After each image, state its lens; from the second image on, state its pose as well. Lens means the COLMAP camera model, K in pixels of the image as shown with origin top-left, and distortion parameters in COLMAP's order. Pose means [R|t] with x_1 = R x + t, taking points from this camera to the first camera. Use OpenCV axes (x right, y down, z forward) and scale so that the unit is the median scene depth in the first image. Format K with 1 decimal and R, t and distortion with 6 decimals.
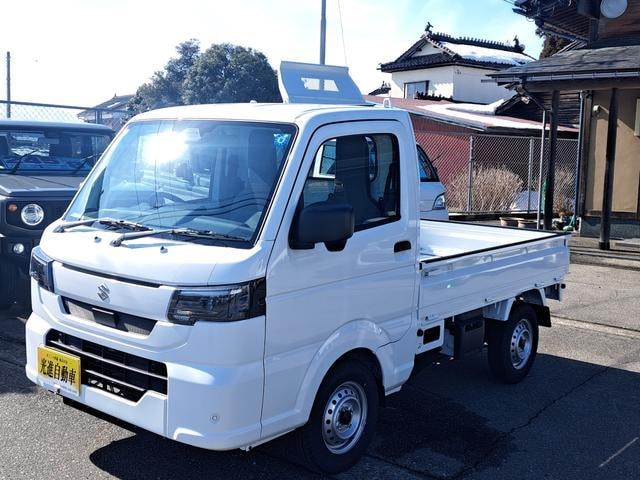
lens RADIAL K [[753.3, 0, 320.0], [0, 753.3, 240.0], [0, 0, 1]] dist [0.091787, -0.011062]
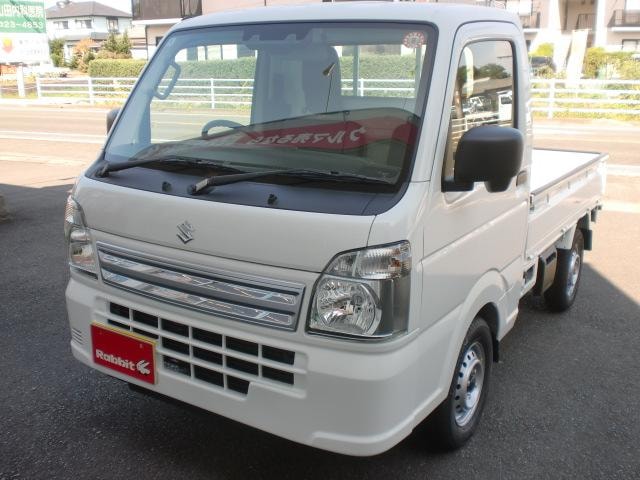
lens RADIAL K [[670.3, 0, 320.0], [0, 670.3, 240.0], [0, 0, 1]] dist [-0.000194, -0.003646]
pose [[0.992205, -0.046786, 0.115503, -0.210647], [0.032311, 0.991737, 0.124150, -0.023633], [-0.120357, -0.119450, 0.985518, 0.296713]]
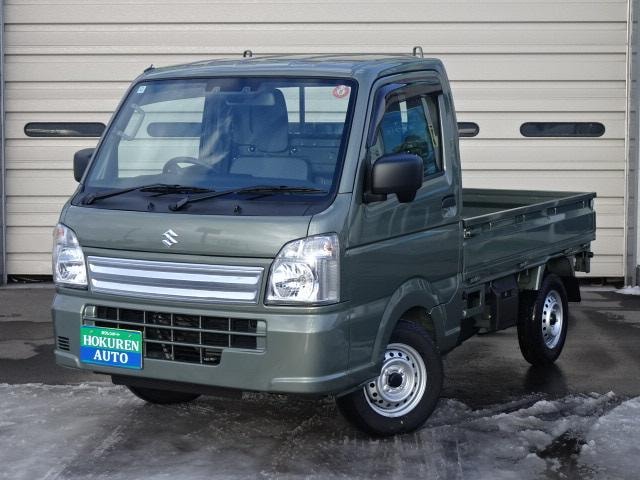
lens RADIAL K [[1293.0, 0, 320.0], [0, 1293.0, 240.0], [0, 0, 1]] dist [0.285910, 0.022857]
pose [[0.985995, -0.052327, 0.158351, -0.329000], [0.054942, 0.998415, -0.012178, 0.070865], [-0.157463, 0.020707, 0.987308, -0.628047]]
